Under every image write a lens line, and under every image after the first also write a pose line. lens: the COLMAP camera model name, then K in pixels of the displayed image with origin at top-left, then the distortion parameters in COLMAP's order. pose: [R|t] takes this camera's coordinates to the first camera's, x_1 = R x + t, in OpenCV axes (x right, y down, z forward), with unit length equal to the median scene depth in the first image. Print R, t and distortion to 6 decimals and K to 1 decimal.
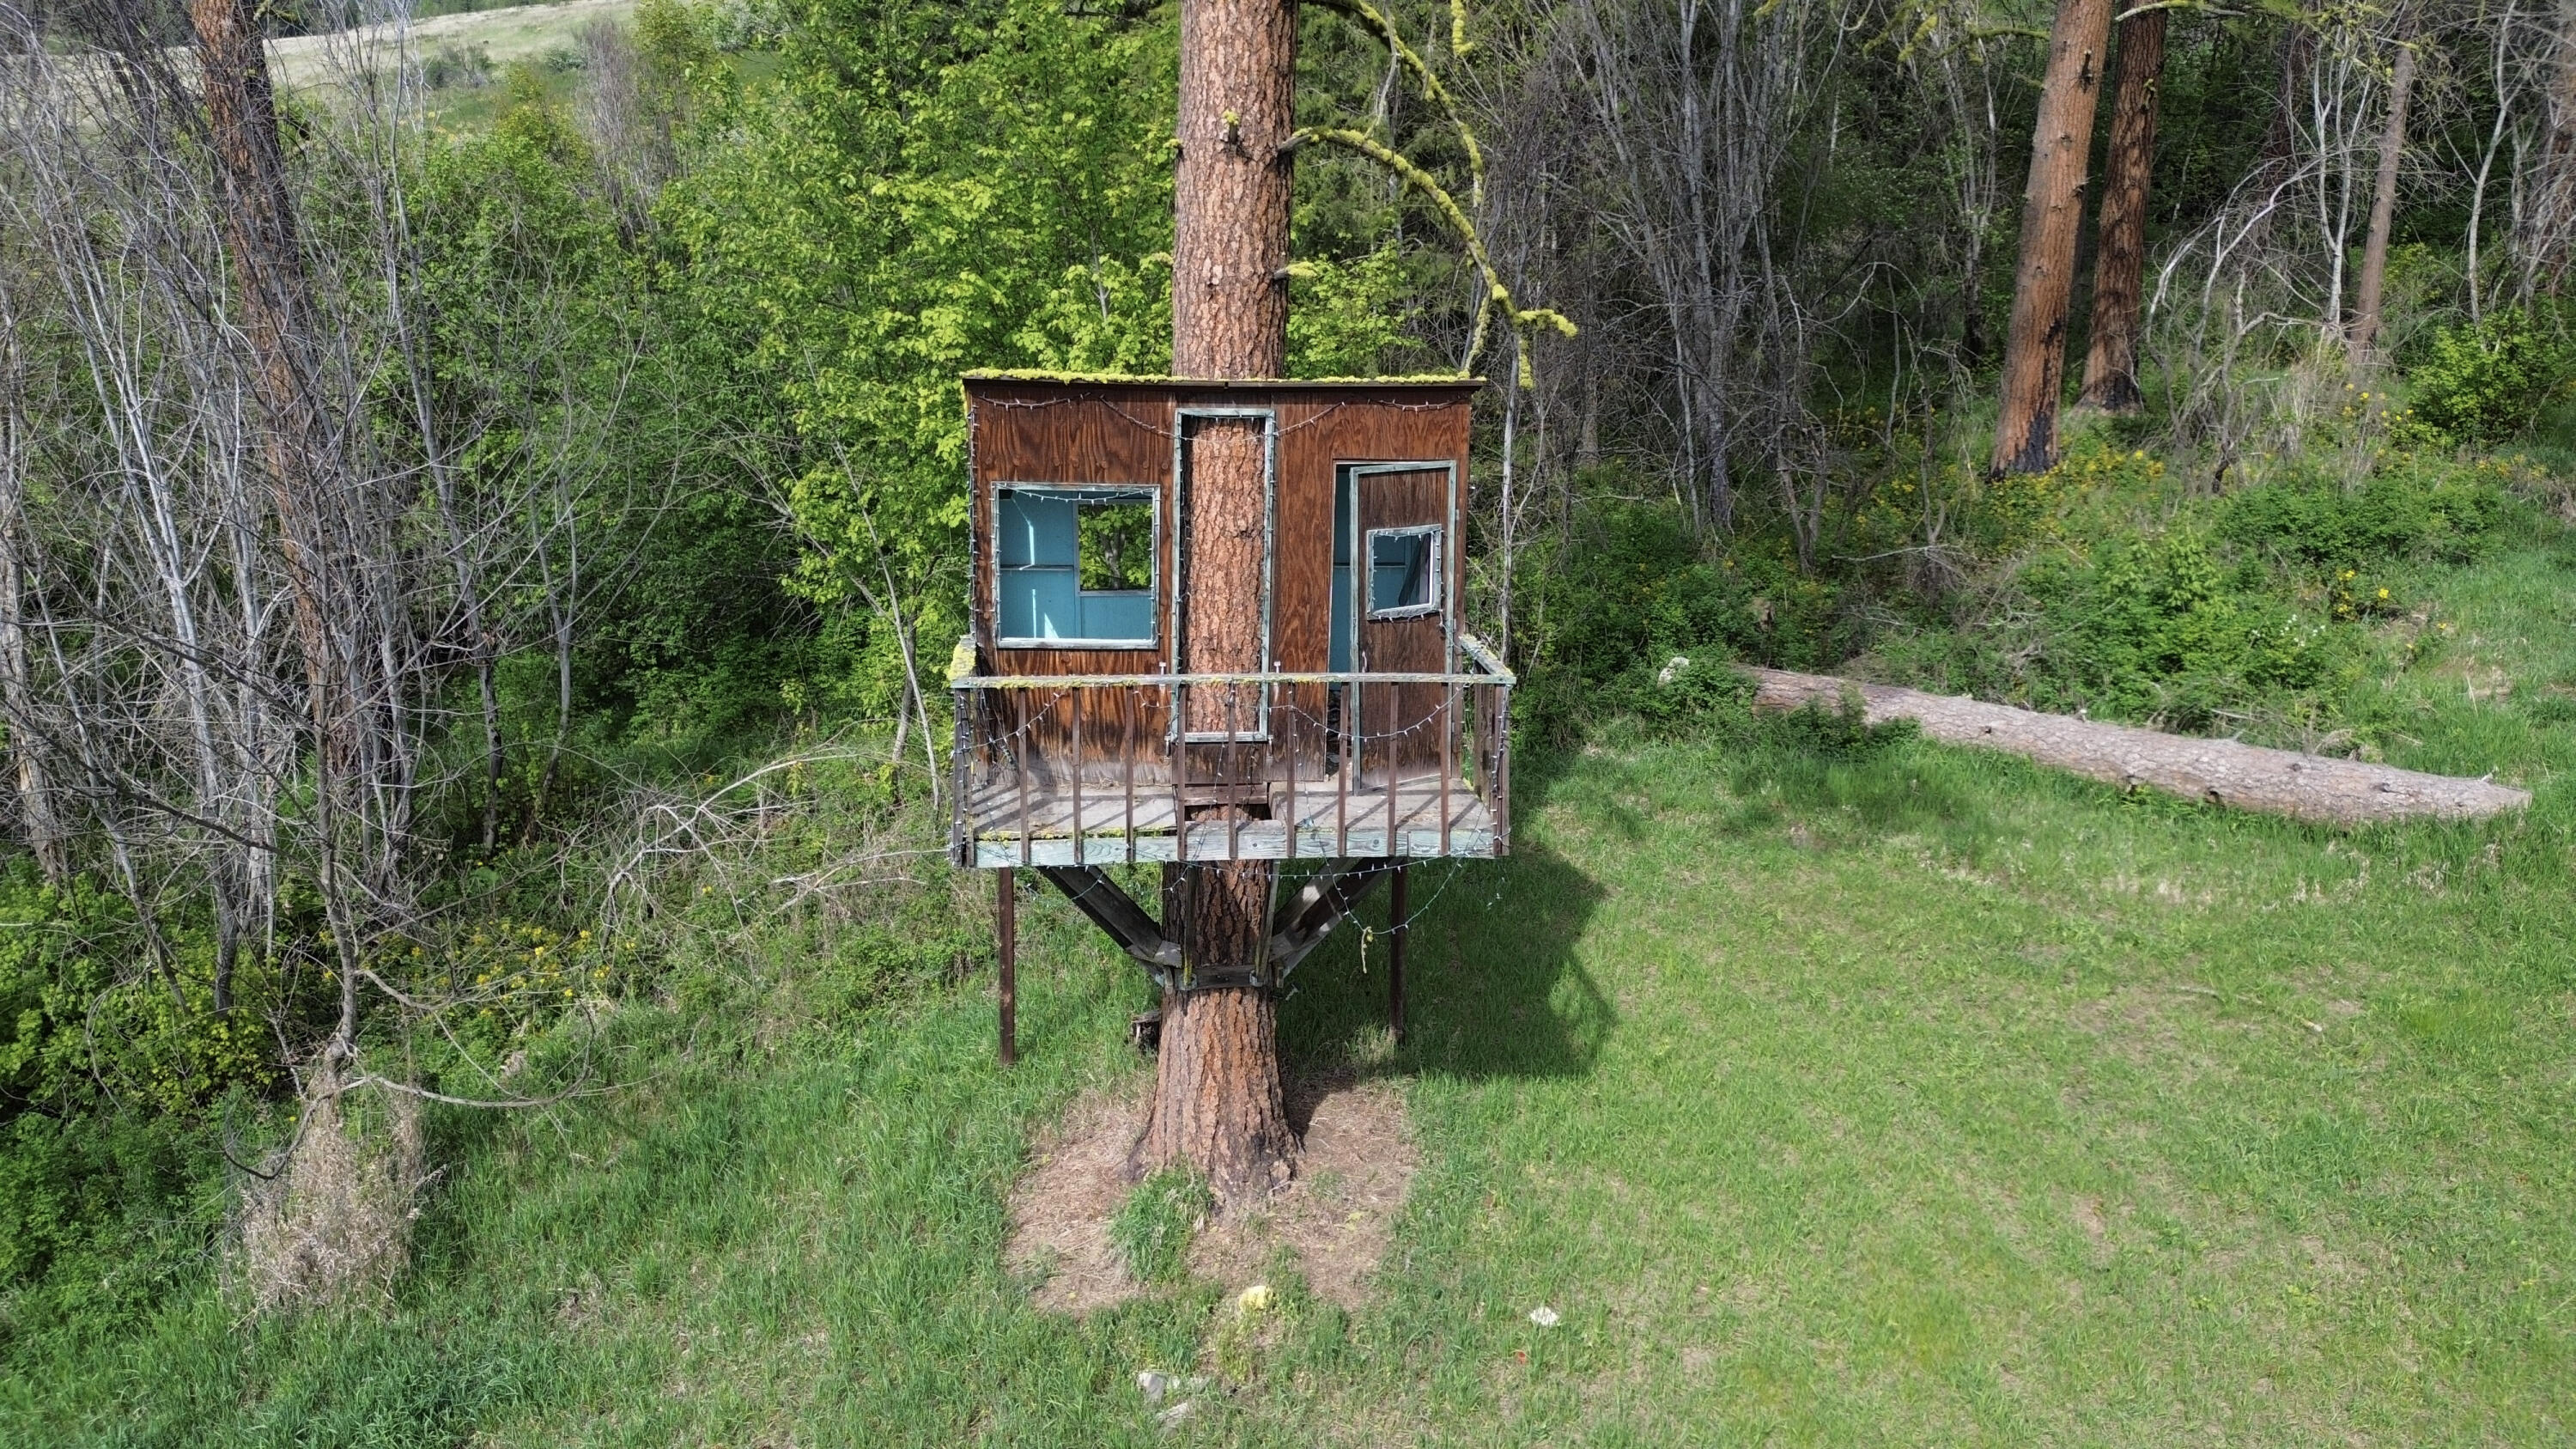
lens RADIAL K [[1849.0, 0, 1286.9], [0, 1849.0, 722.0], [0, 0, 1]] dist [0.070335, 0.000530]
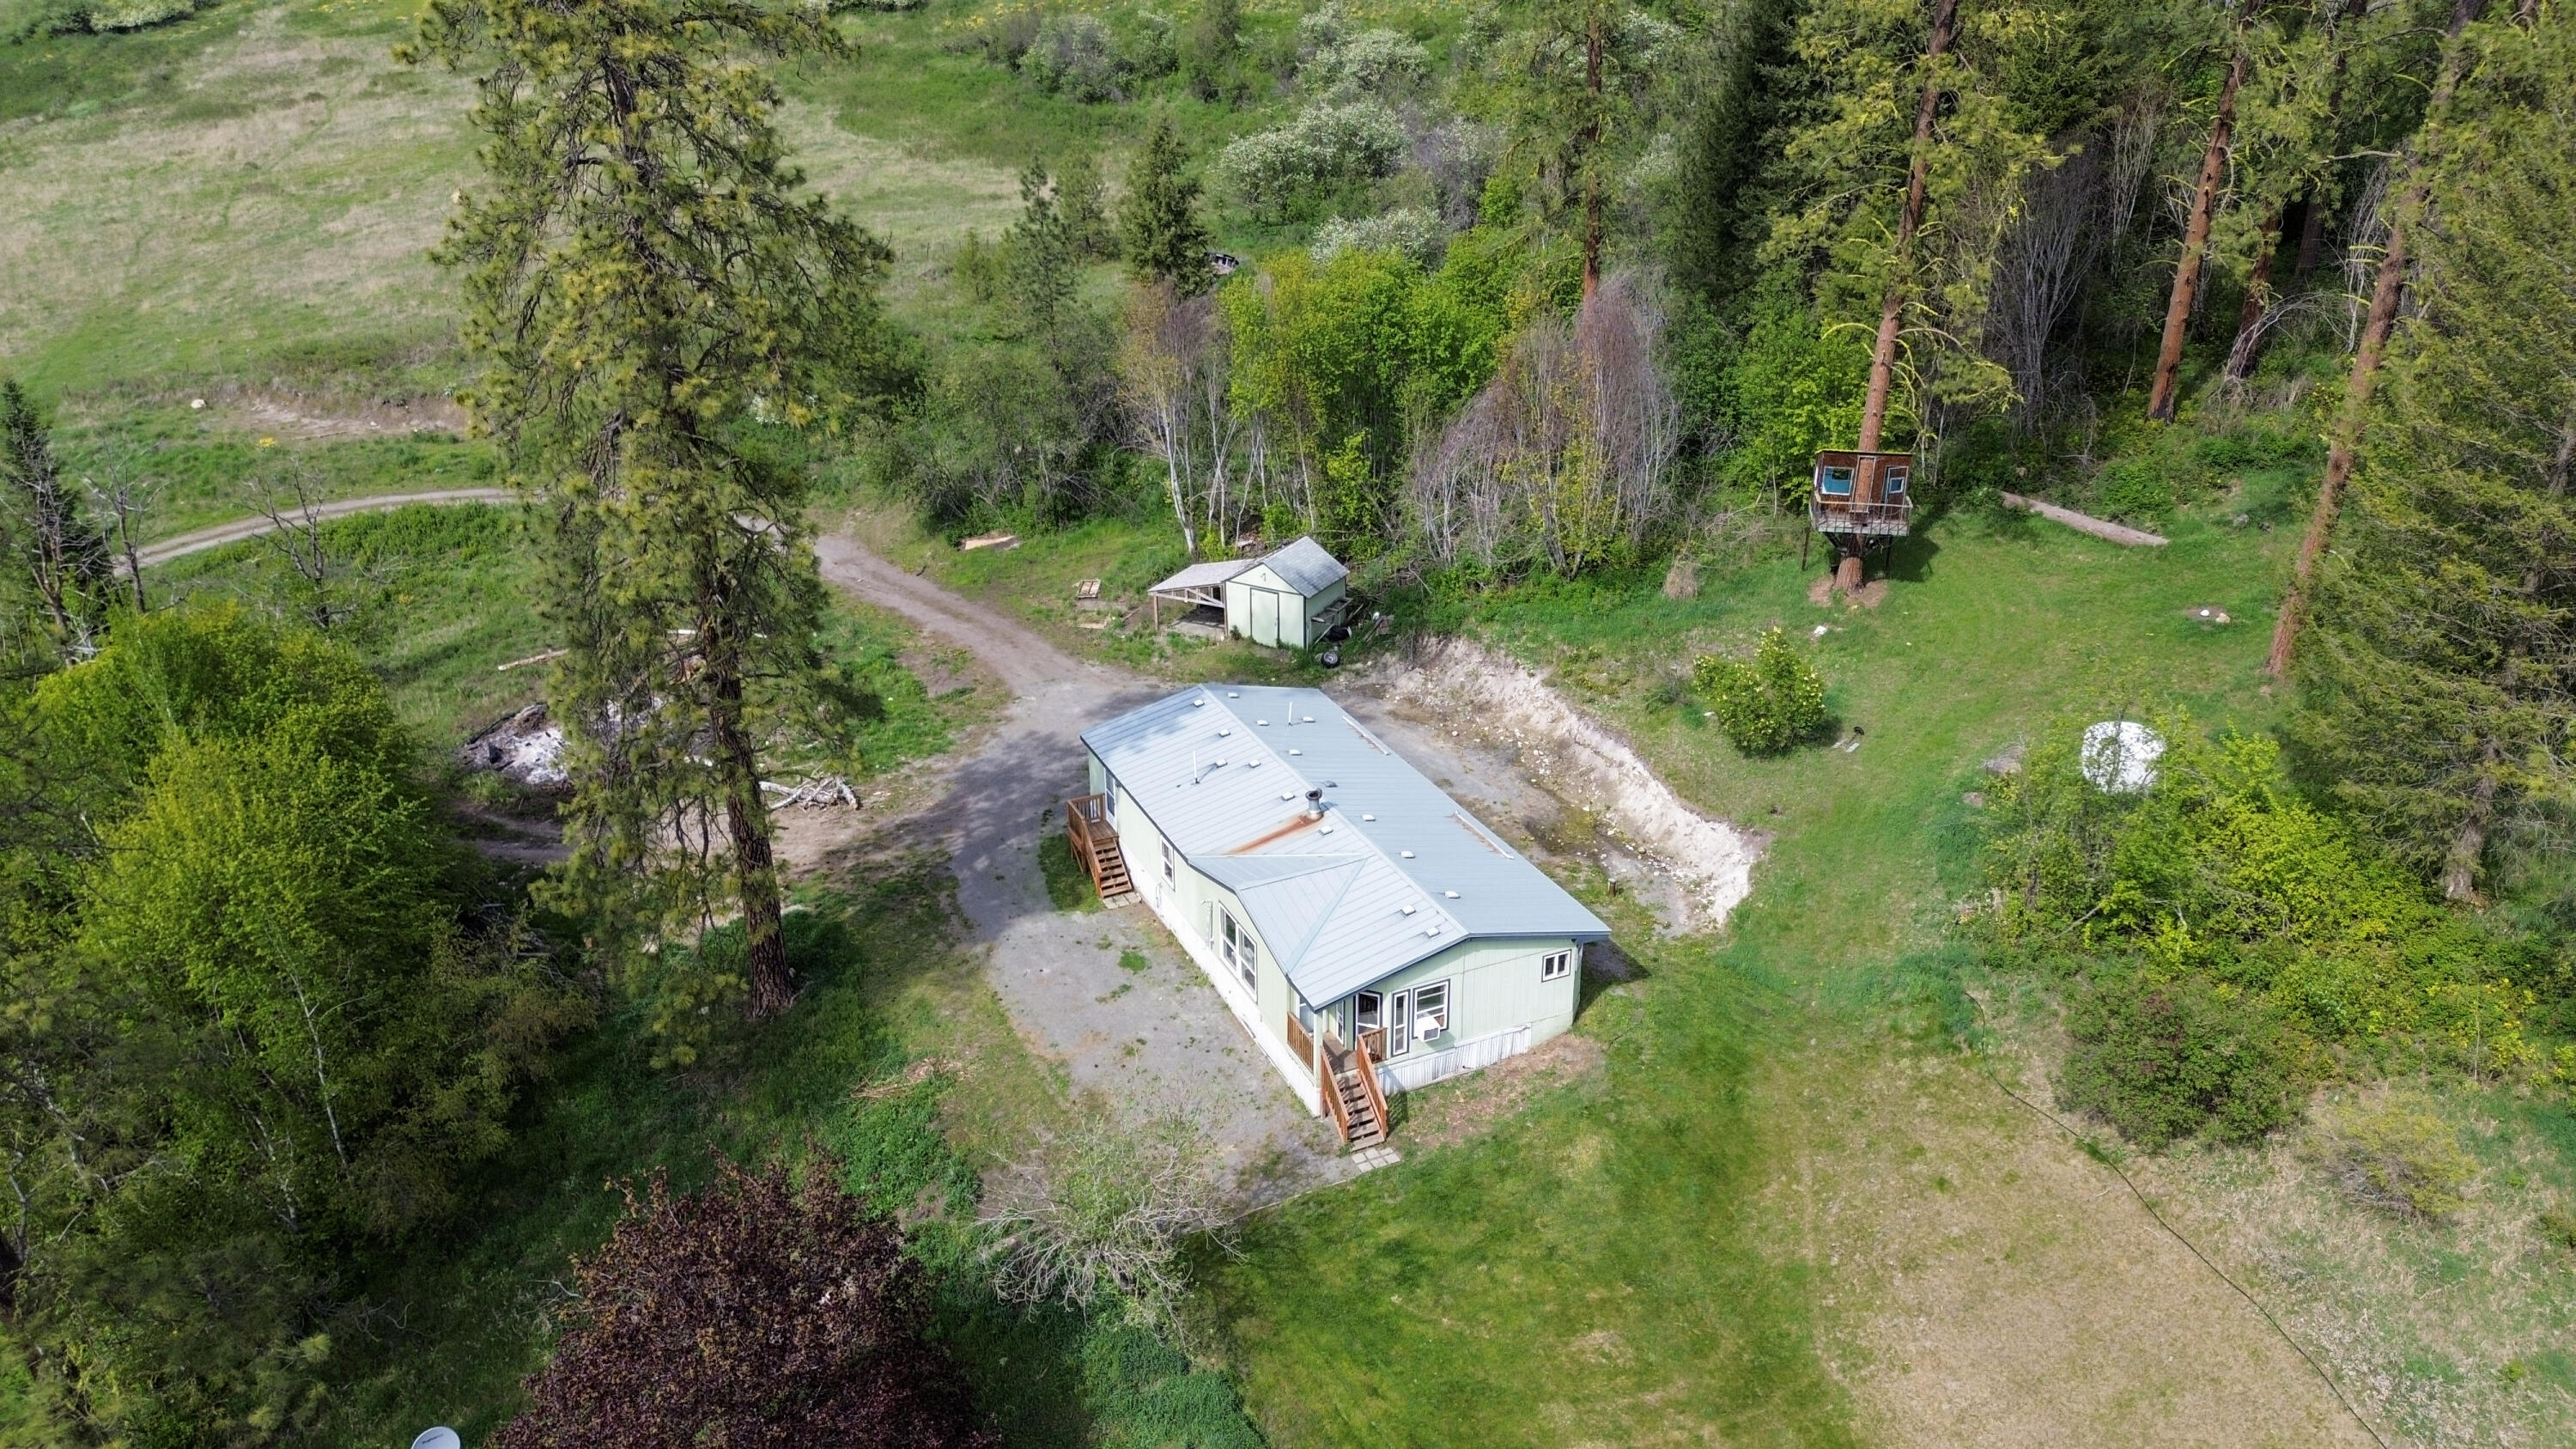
lens RADIAL K [[1849.0, 0, 1287.4], [0, 1849.0, 734.6], [0, 0, 1]] dist [0.070335, 0.000530]
pose [[0.960902, 0.106802, -0.255463, -0.172410], [-0.059869, 0.980930, 0.184911, -0.249828], [0.270340, -0.162387, 0.948971, -4.581091]]
